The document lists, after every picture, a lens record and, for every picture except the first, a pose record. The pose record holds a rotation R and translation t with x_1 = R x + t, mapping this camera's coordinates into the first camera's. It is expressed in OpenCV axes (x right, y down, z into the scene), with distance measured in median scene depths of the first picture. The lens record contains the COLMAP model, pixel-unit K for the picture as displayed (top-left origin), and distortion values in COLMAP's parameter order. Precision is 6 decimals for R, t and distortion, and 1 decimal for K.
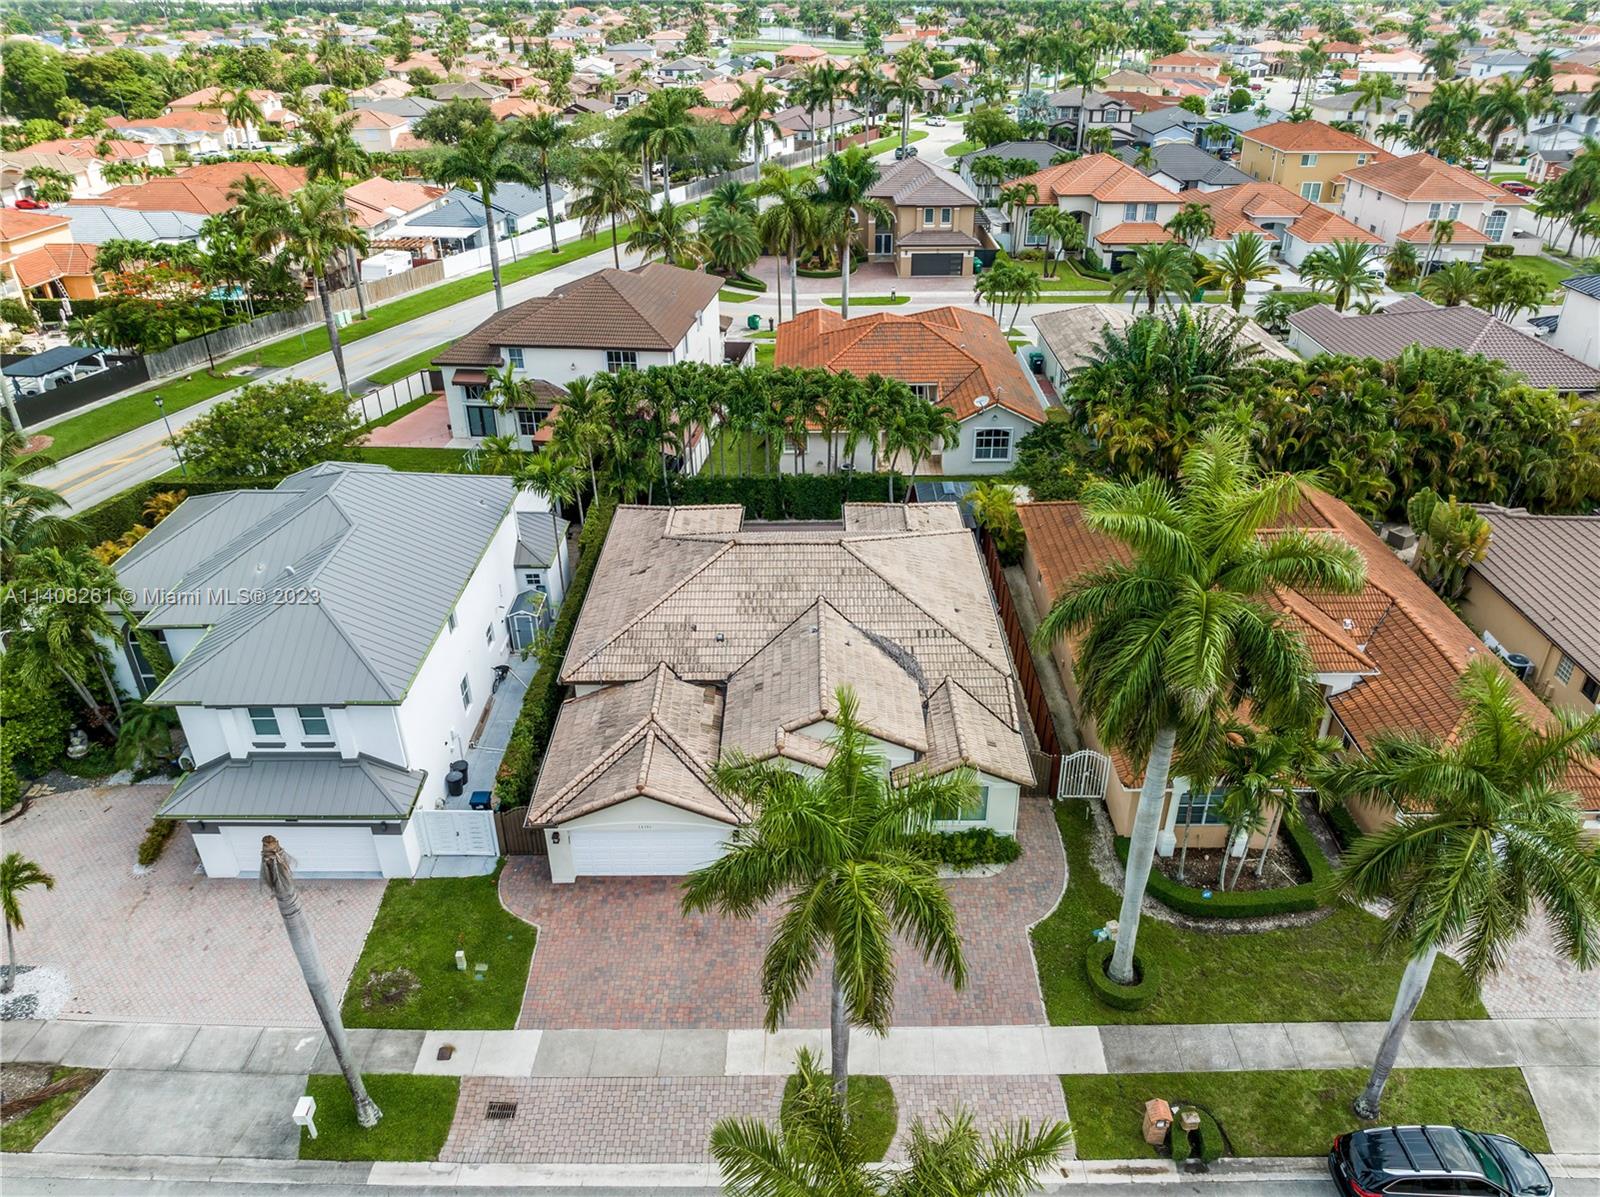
lens RADIAL K [[1121.3, 0, 800.0], [0, 1121.3, 598.5], [0, 0, 1]] dist [-0.006976, -0.003849]
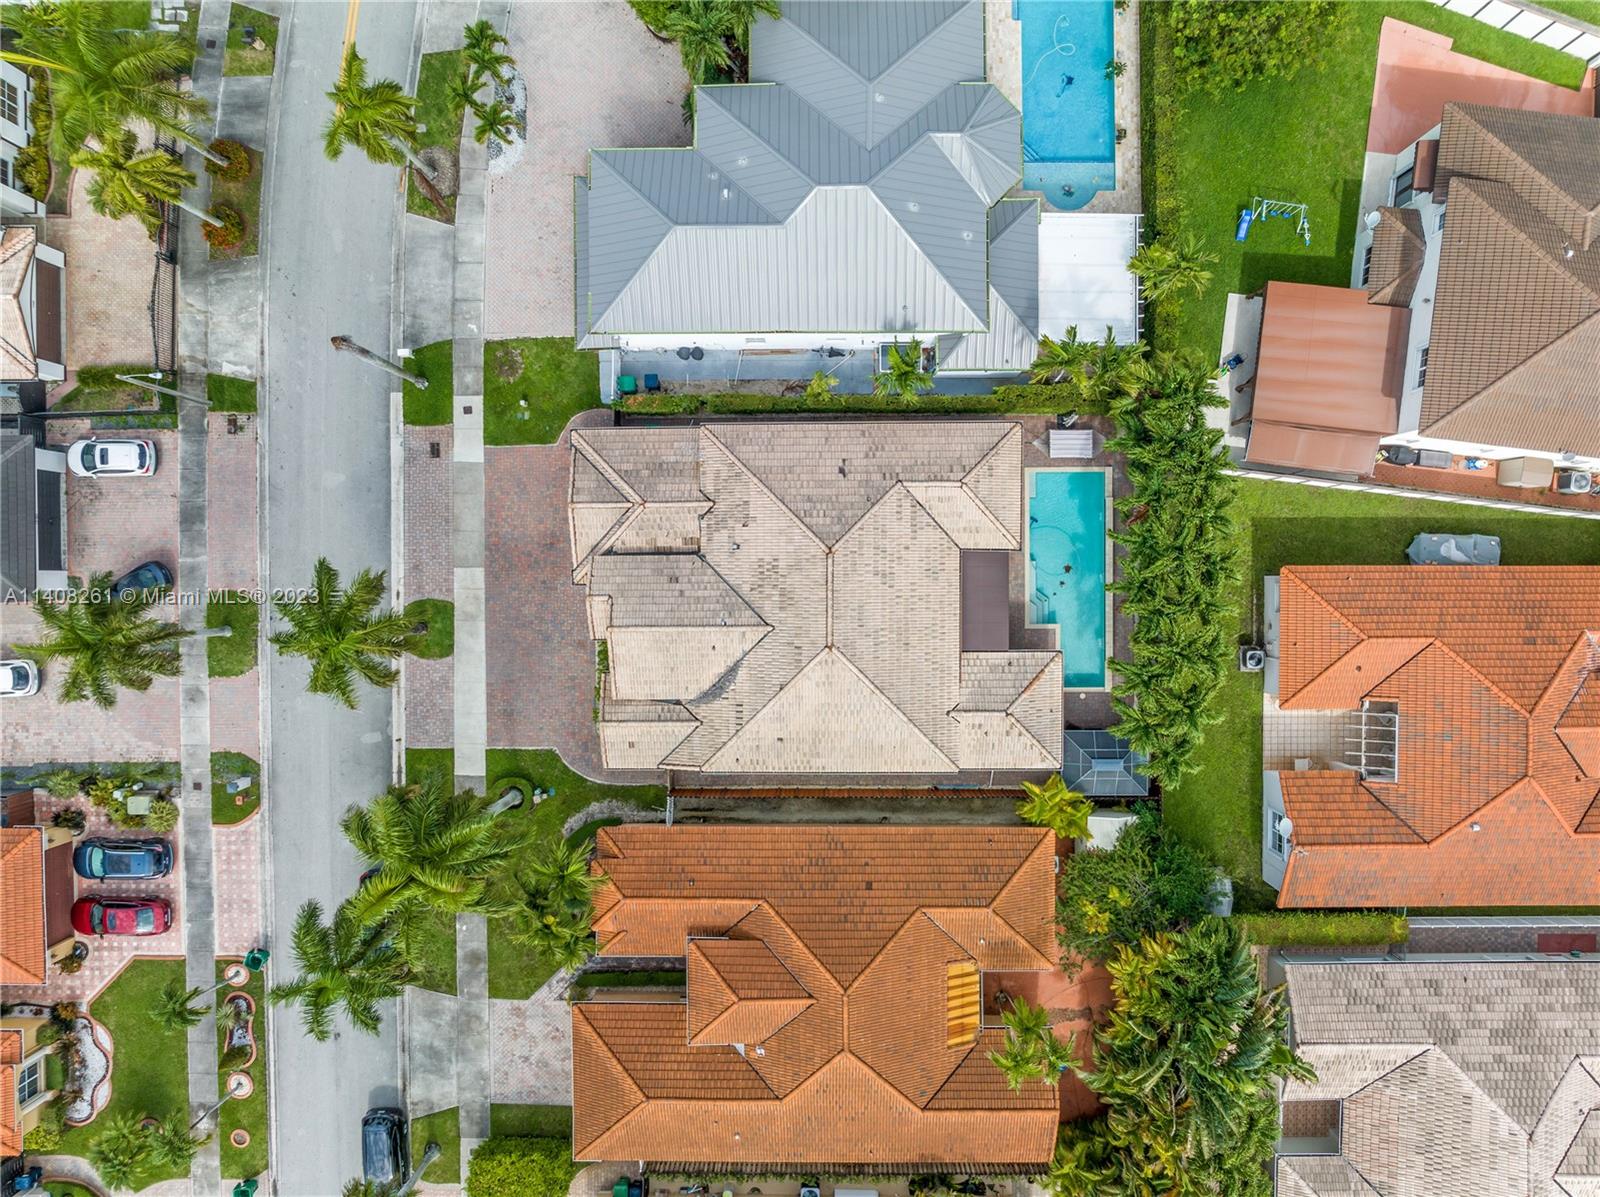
lens RADIAL K [[1121.3, 0, 800.0], [0, 1121.3, 598.5], [0, 0, 1]] dist [-0.006976, -0.003849]
pose [[0.009841, 0.999469, 0.031071, -0.068729], [-0.483308, -0.022448, 0.875163, -1.474656], [0.875395, -0.023629, 0.482830, 0.612484]]
